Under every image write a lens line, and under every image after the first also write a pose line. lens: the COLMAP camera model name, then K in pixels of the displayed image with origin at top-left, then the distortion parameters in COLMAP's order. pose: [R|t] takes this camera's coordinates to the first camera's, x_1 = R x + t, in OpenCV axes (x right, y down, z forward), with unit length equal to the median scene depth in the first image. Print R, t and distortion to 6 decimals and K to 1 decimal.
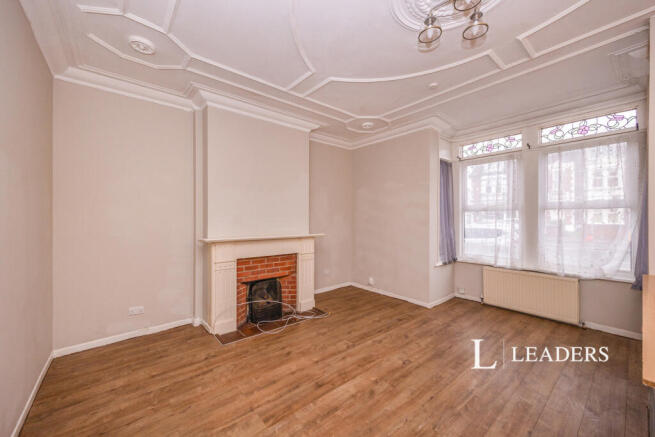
lens RADIAL K [[255.1, 0, 326.4], [0, 255.1, 215.3], [0, 0, 1]] dist [0.014837, -0.000016]
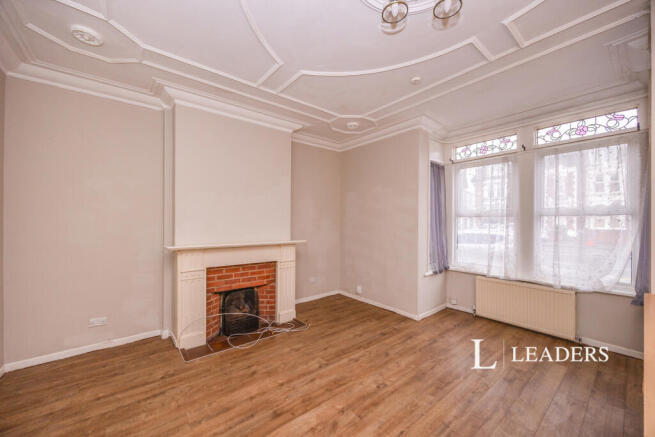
lens RADIAL K [[251.9, 0, 327.5], [0, 251.9, 218.5], [0, 0, 1]] dist [-0.000286, 0.000009]
pose [[0.999839, 0.004386, -0.017415, 0.105630], [-0.004397, 0.999990, -0.000595, -0.010391], [0.017413, 0.000672, 0.999848, 0.088230]]
